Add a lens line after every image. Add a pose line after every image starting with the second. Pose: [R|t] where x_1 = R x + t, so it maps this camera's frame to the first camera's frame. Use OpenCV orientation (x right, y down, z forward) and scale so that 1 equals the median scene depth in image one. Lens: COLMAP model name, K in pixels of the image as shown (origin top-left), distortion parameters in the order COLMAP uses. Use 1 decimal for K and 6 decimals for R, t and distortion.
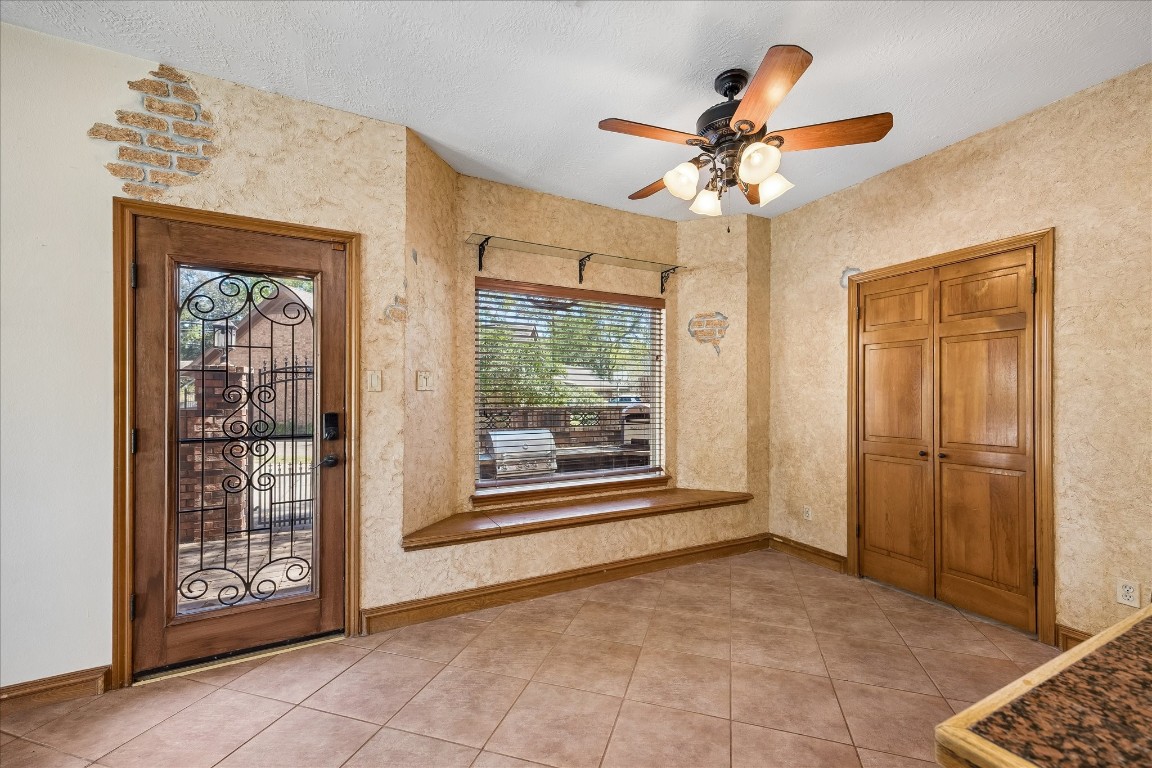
lens RADIAL K [[473.2, 0, 581.7], [0, 473.2, 394.4], [0, 0, 1]] dist [0.011566, 0.000175]
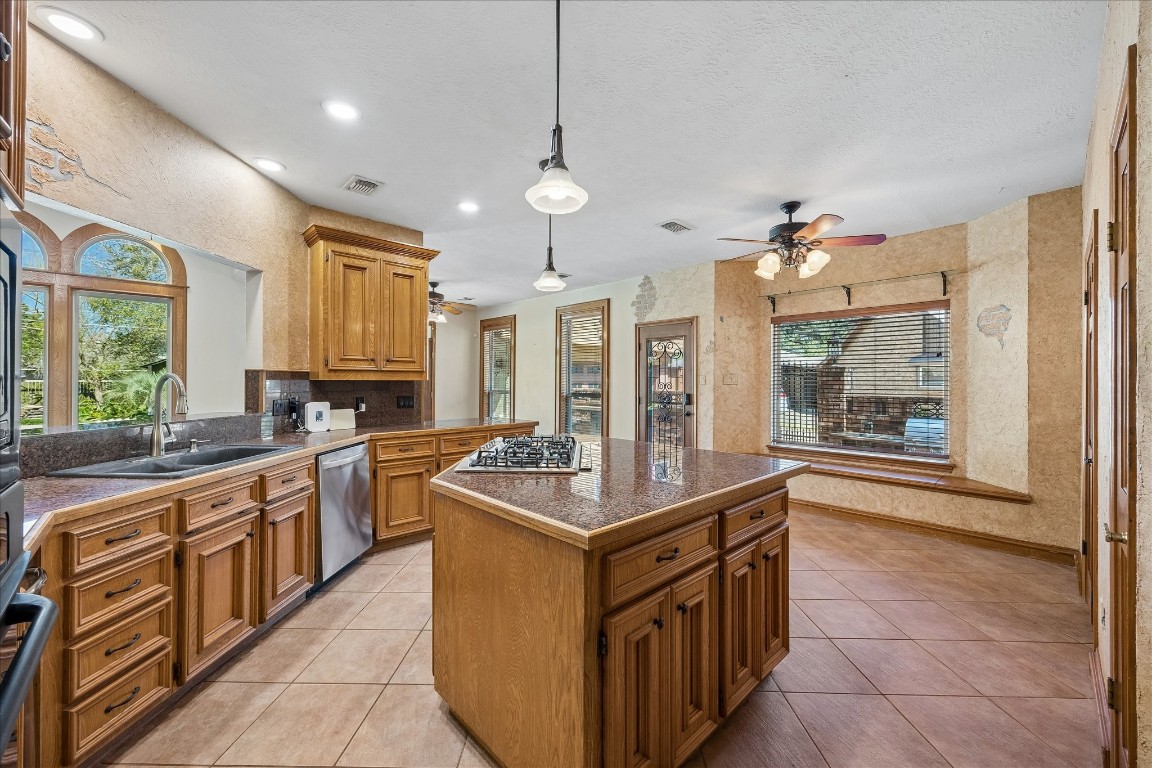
lens RADIAL K [[438.0, 0, 571.3], [0, 438.0, 379.6], [0, 0, 1]] dist [-0.002774, 0.000006]
pose [[0.268141, -0.005547, -0.963364, 0.970812], [-0.001983, 0.999978, -0.006310, -0.011830], [0.963378, 0.003603, 0.268125, -0.103609]]
